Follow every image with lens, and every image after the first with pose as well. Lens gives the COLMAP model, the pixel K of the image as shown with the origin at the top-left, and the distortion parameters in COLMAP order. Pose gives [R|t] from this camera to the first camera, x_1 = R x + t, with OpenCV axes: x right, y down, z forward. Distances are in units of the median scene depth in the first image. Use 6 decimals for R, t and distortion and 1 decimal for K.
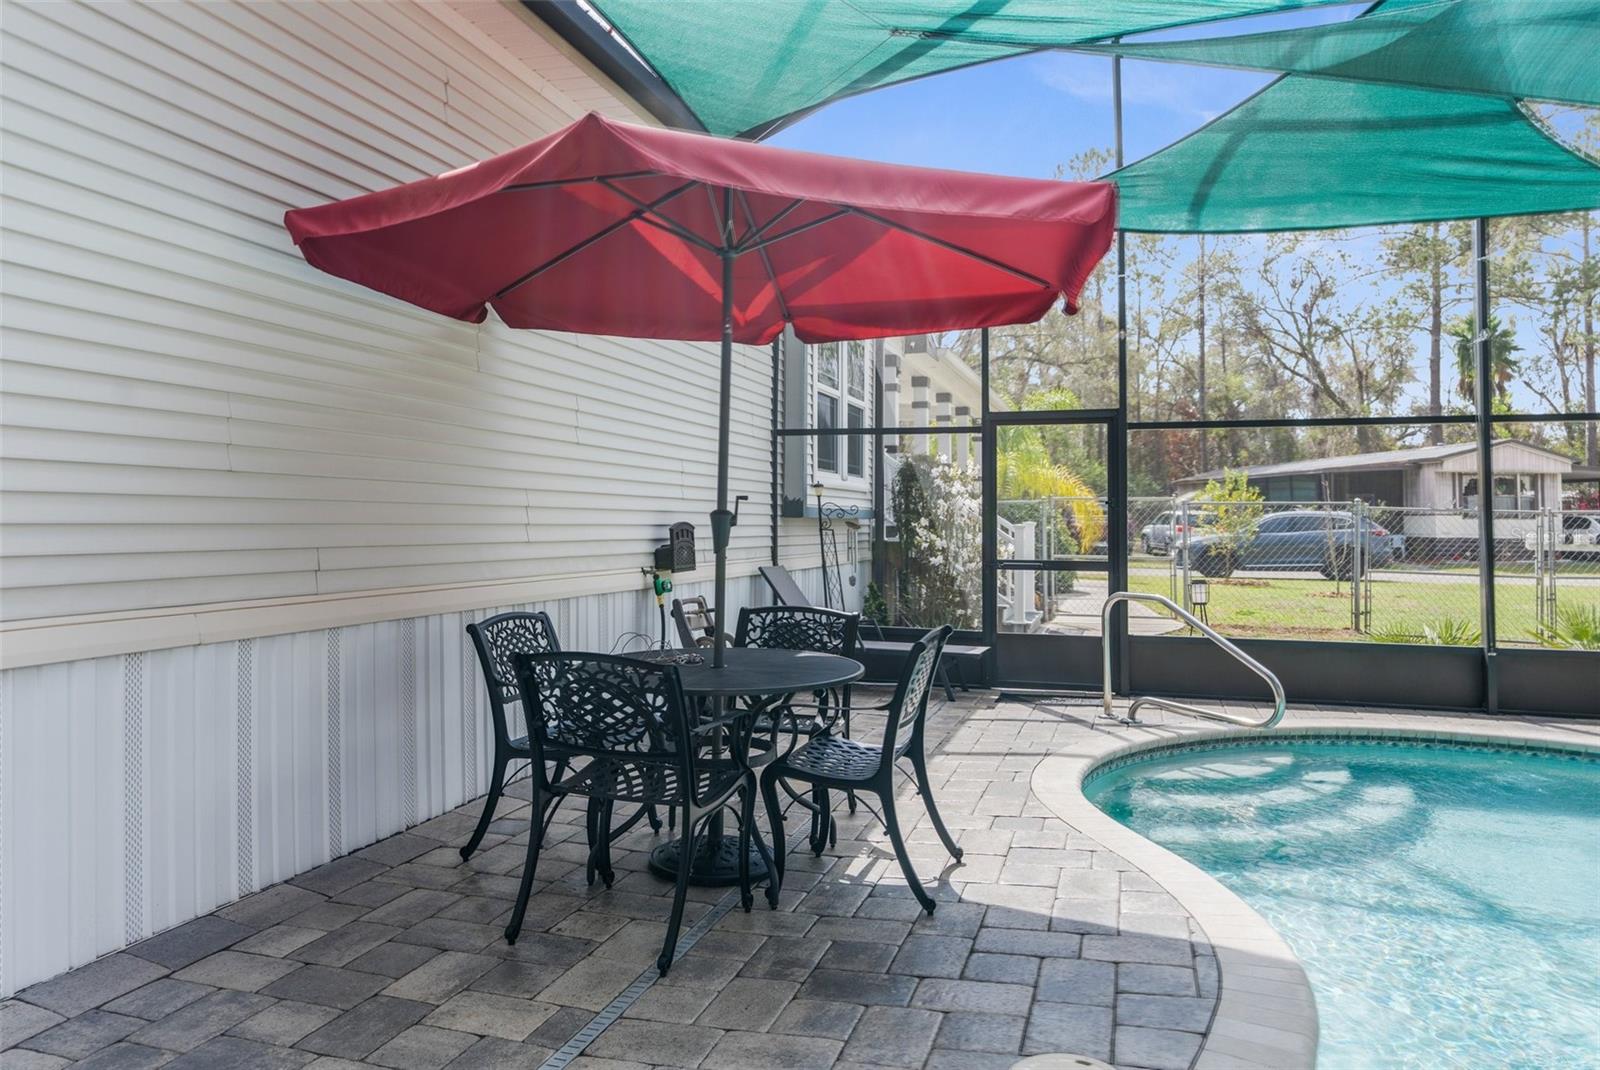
lens RADIAL K [[1066.7, 0, 801.8], [0, 1066.7, 481.0], [0, 0, 1]] dist [-0.000866, 0.005332]
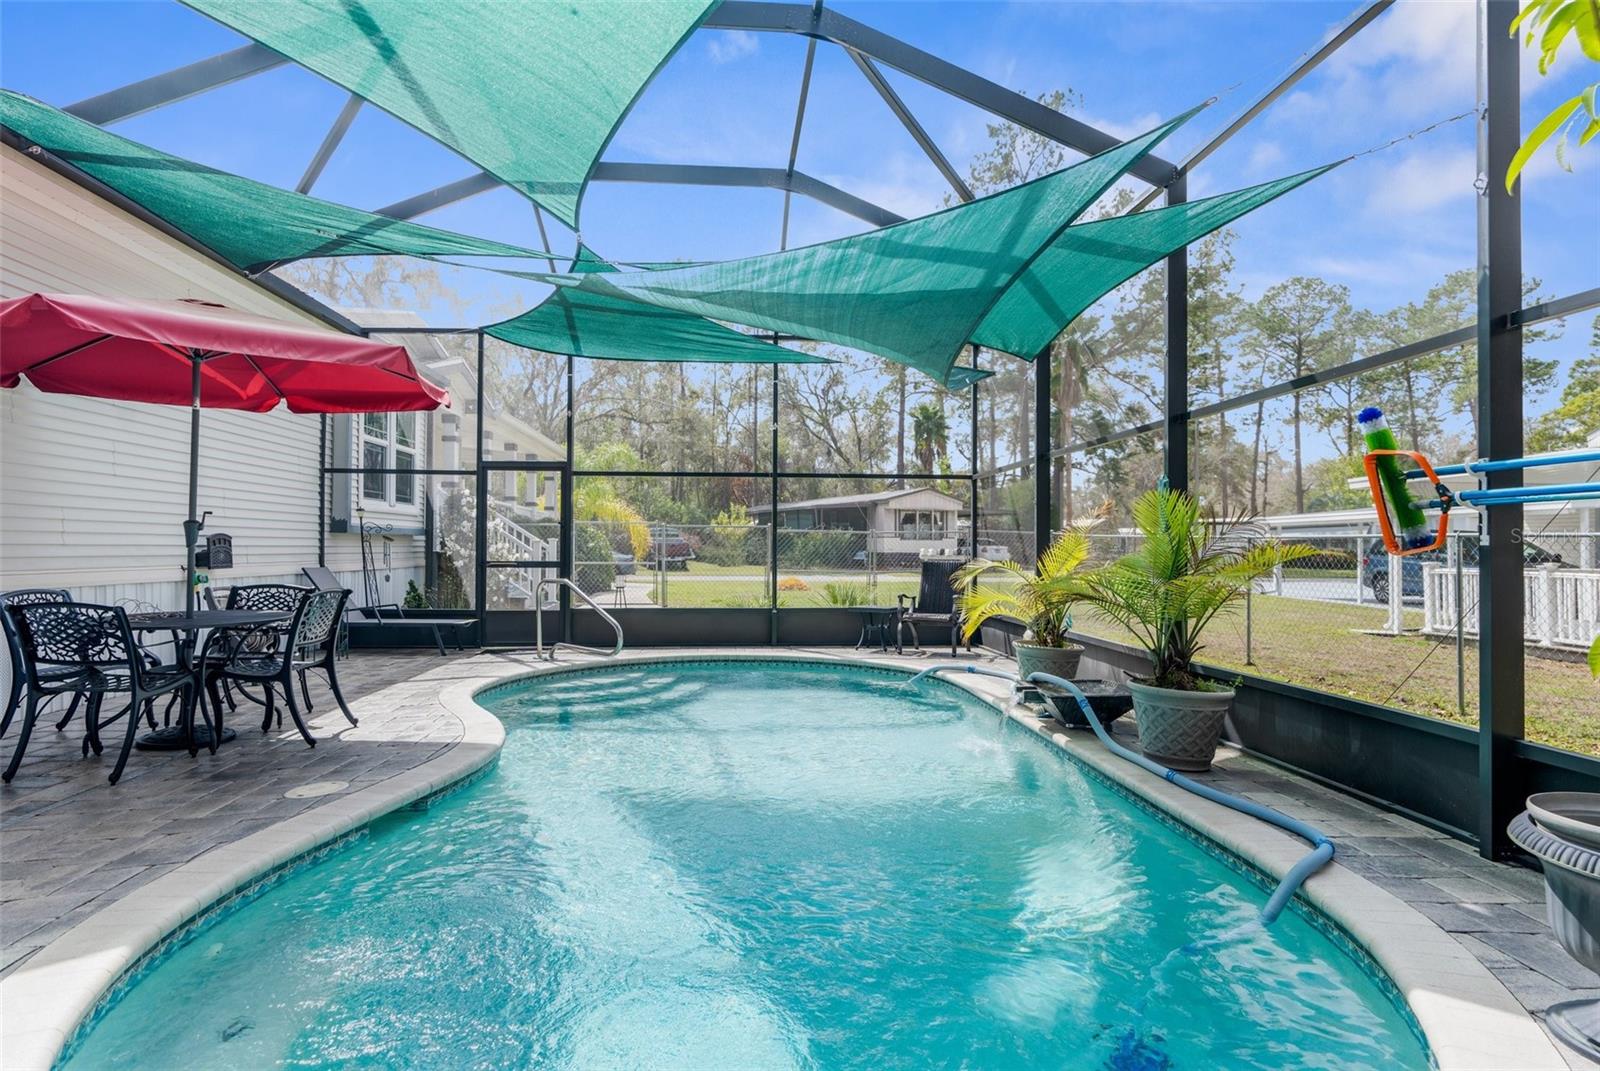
lens RADIAL K [[851.4, 0, 796.1], [0, 851.4, 529.5], [0, 0, 1]] dist [-0.000995, 0.001004]
pose [[0.928579, 0.004578, 0.371107, 0.121215], [-0.012093, 0.999766, 0.017925, 0.003159], [-0.370938, -0.021133, 0.928417, -0.215551]]
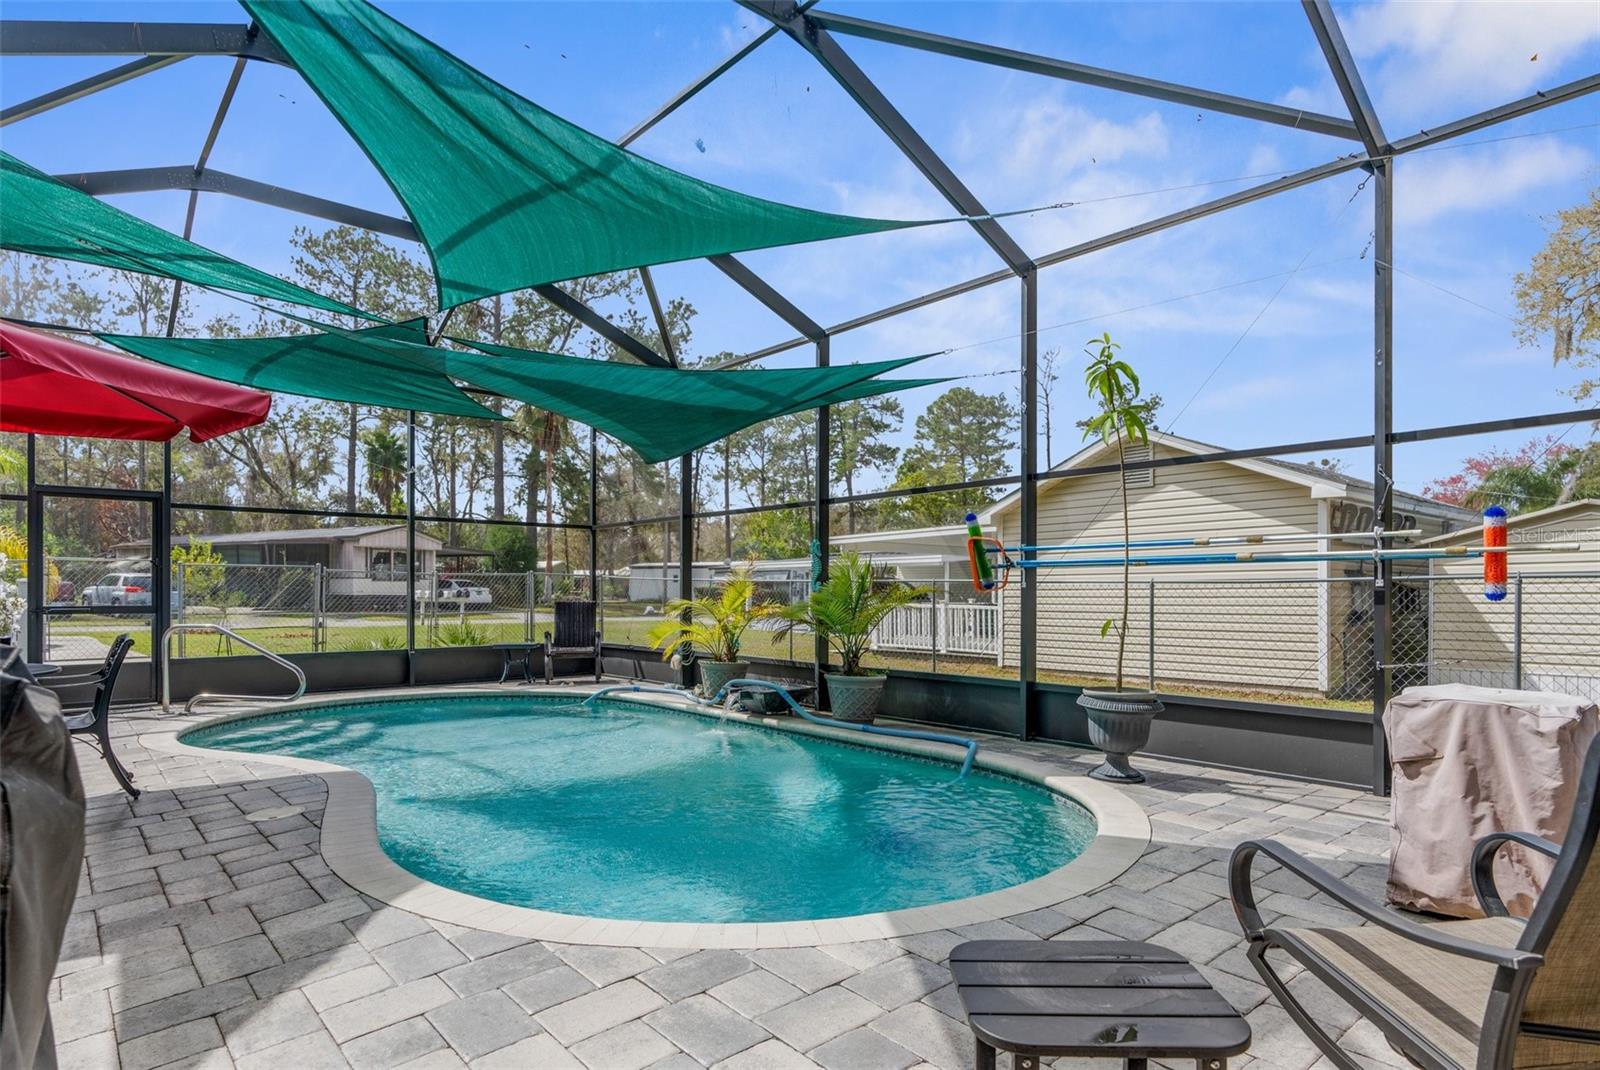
lens RADIAL K [[880.9, 0, 802.2], [0, 880.9, 586.9], [0, 0, 1]] dist [-0.000120, 0.000734]
pose [[0.525489, -0.002004, 0.850798, -0.183900], [-0.031674, 0.999258, 0.021917, 0.001713], [-0.850211, -0.038465, 0.525036, -0.222935]]
